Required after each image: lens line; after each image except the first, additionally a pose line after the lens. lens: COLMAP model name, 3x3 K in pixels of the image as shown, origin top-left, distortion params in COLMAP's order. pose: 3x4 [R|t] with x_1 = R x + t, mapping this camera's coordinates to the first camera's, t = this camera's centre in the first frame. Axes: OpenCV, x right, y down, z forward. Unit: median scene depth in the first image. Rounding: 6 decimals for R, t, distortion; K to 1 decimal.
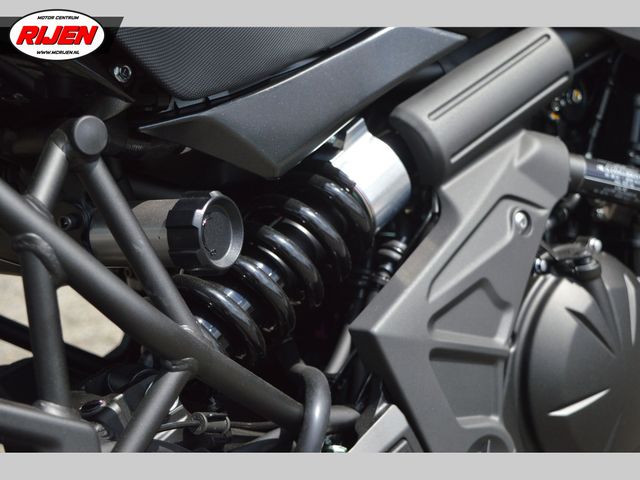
lens RADIAL K [[1225.6, 0, 320.3], [0, 1225.6, 240.2], [0, 0, 1]] dist [0.025948, 0.000000]
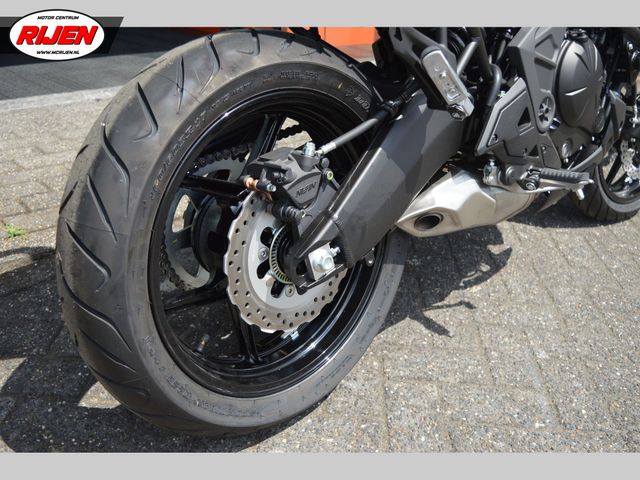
lens RADIAL K [[673.2, 0, 319.8], [0, 673.2, 240.1], [0, 0, 1]] dist [-0.018464, 0.000000]
pose [[0.999546, 0.017920, 0.024235, -0.373528], [-0.021841, 0.984733, 0.172695, 0.221142], [-0.020770, -0.173146, 0.984677, -0.446675]]
